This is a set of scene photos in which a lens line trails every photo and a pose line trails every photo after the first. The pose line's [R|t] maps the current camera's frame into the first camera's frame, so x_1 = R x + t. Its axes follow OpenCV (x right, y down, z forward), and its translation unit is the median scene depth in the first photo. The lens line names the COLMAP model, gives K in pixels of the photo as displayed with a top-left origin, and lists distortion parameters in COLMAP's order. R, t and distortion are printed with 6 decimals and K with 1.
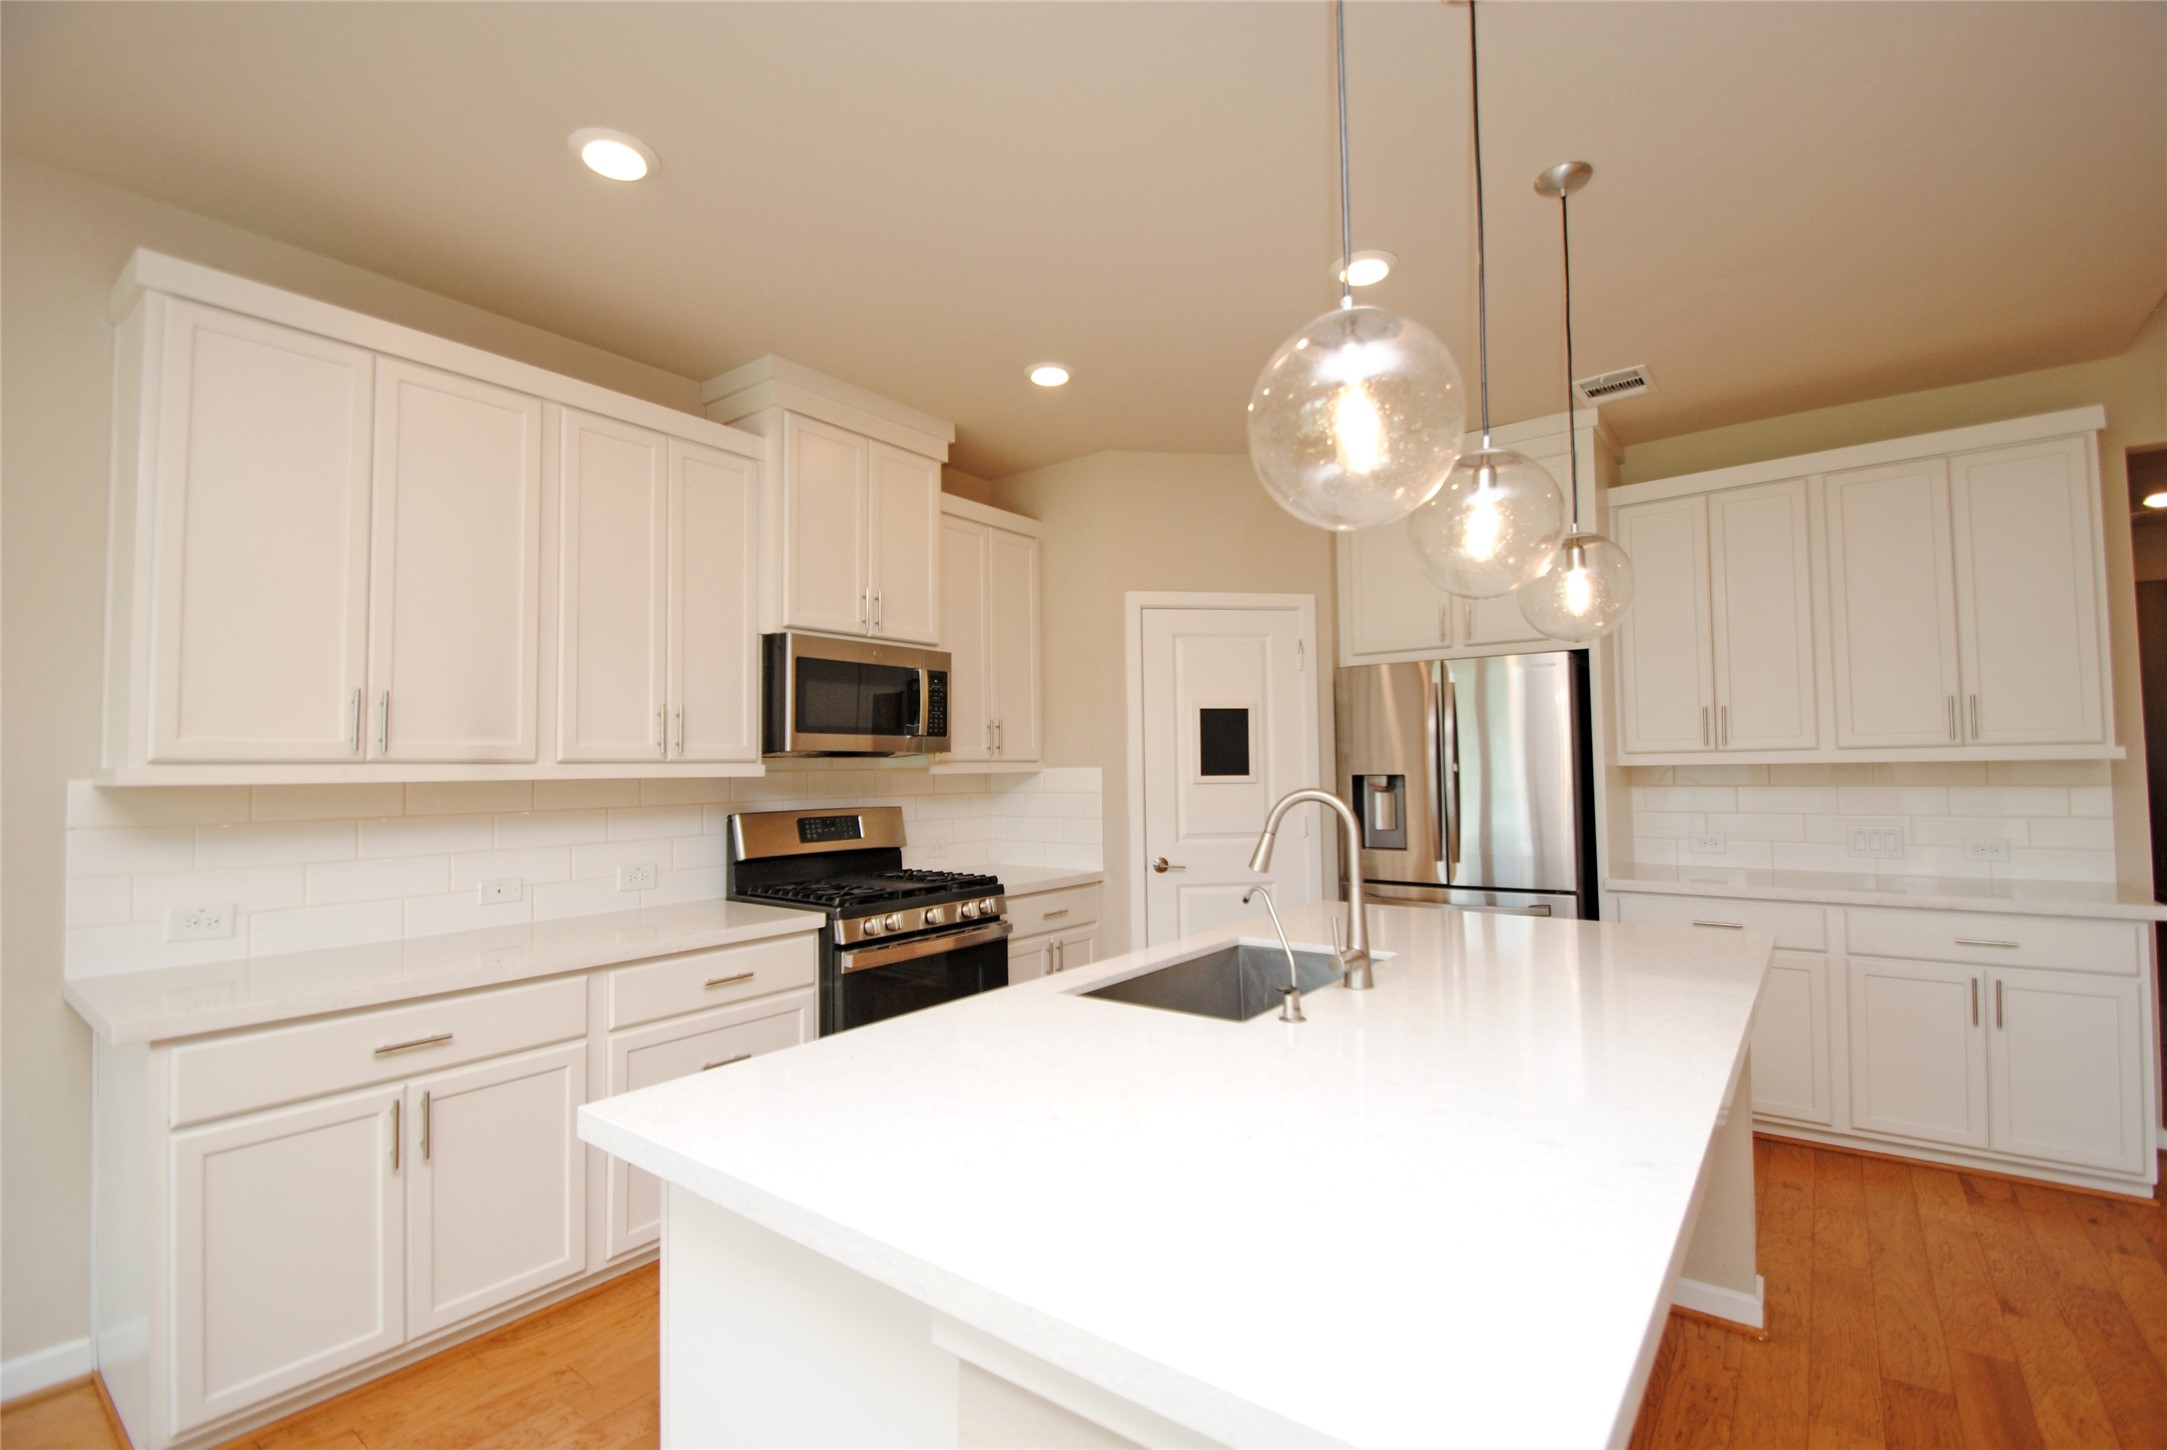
lens RADIAL K [[947.9, 0, 1095.8], [0, 947.9, 731.0], [0, 0, 1]] dist [0.004753, -0.012632]
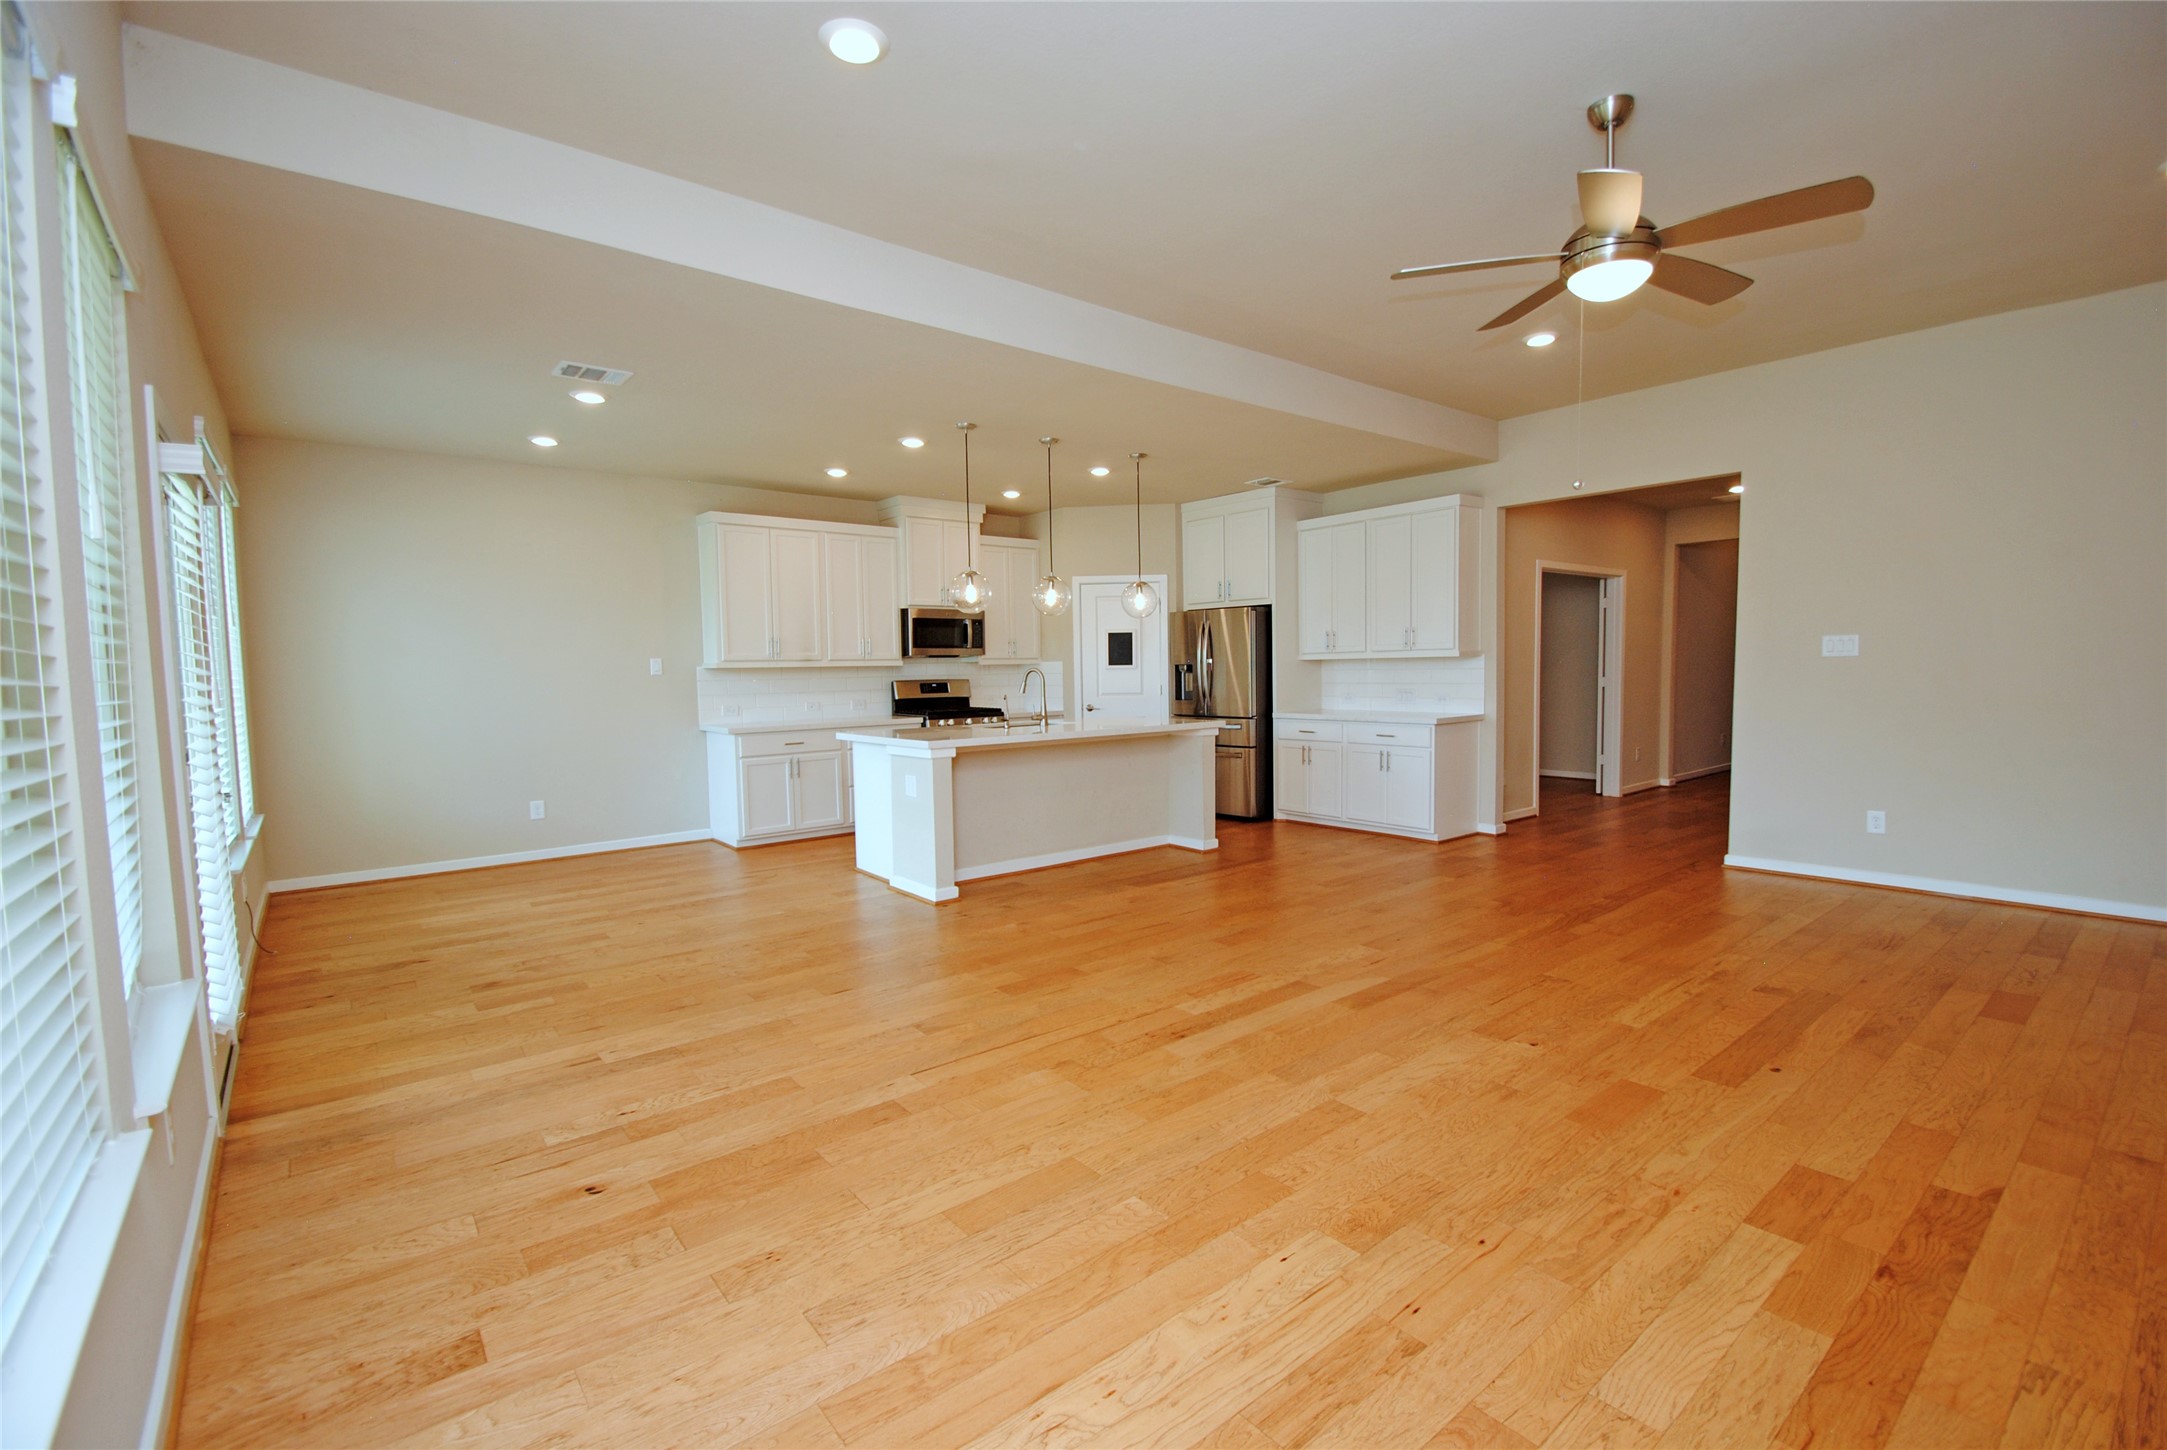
lens RADIAL K [[940.9, 0, 1096.6], [0, 940.9, 739.7], [0, 0, 1]] dist [0.011008, -0.011919]
pose [[0.973441, 0.014540, -0.228475, 0.693325], [0.013393, 0.992655, 0.120232, -0.049027], [0.228545, -0.120099, 0.966097, -1.263773]]
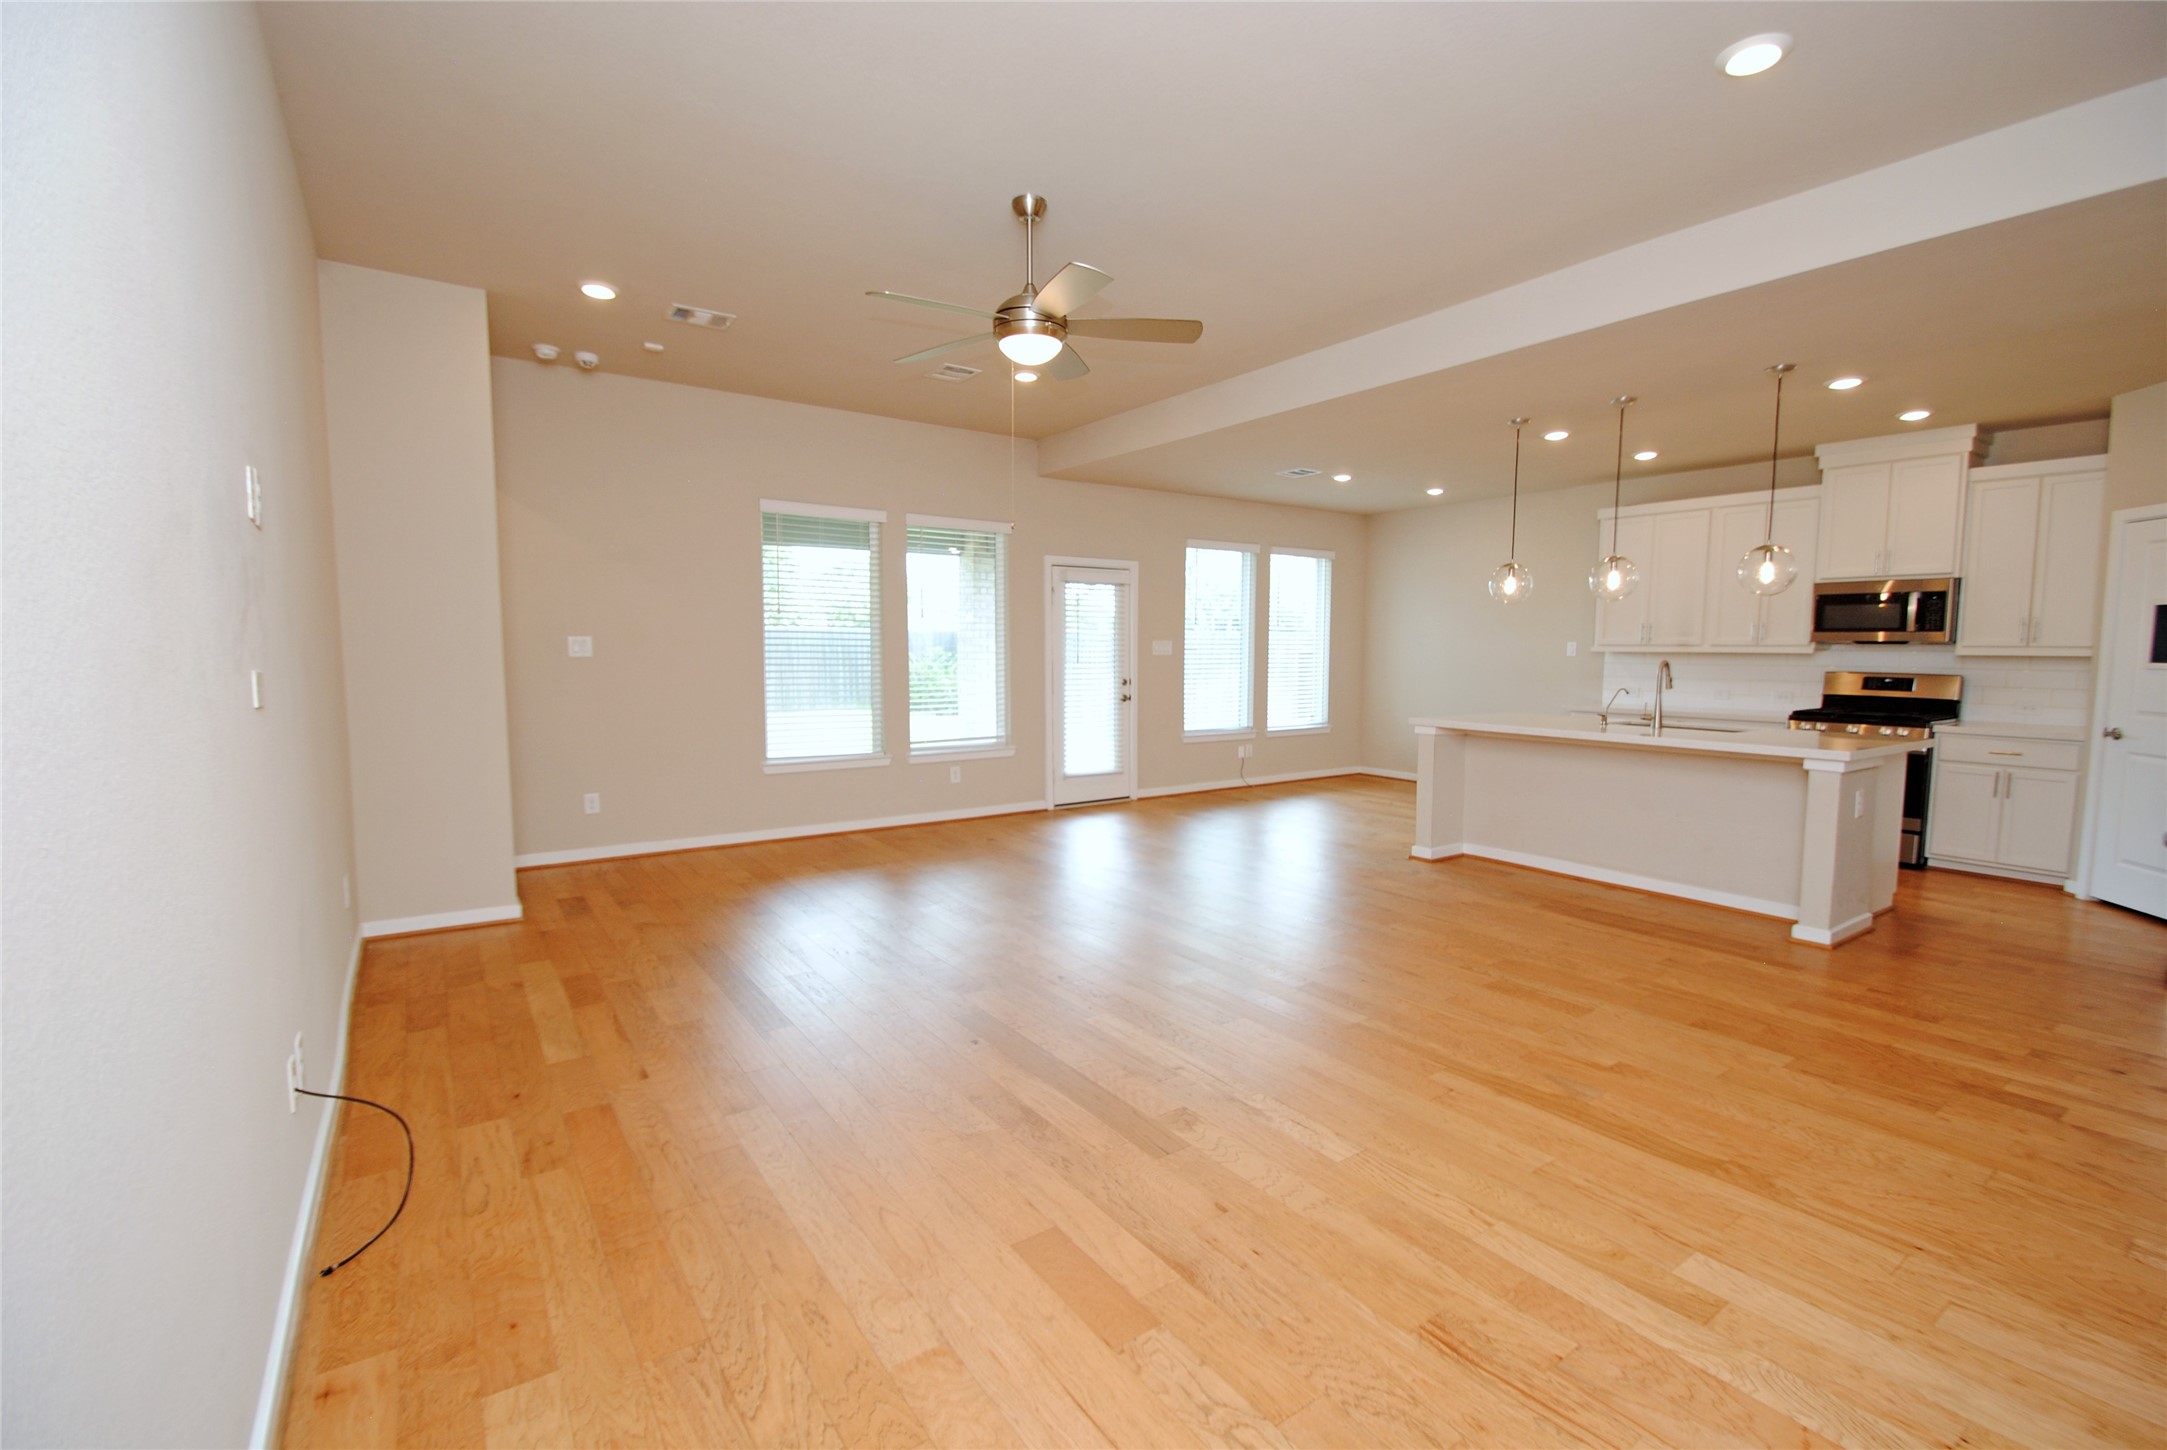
lens RADIAL K [[947.9, 0, 1095.8], [0, 947.9, 731.0], [0, 0, 1]] dist [0.004753, -0.012632]
pose [[-0.298191, 0.095484, -0.949718, 1.982761], [0.037412, 0.995389, 0.088329, -0.022806], [0.953773, -0.009192, -0.300389, 0.126371]]
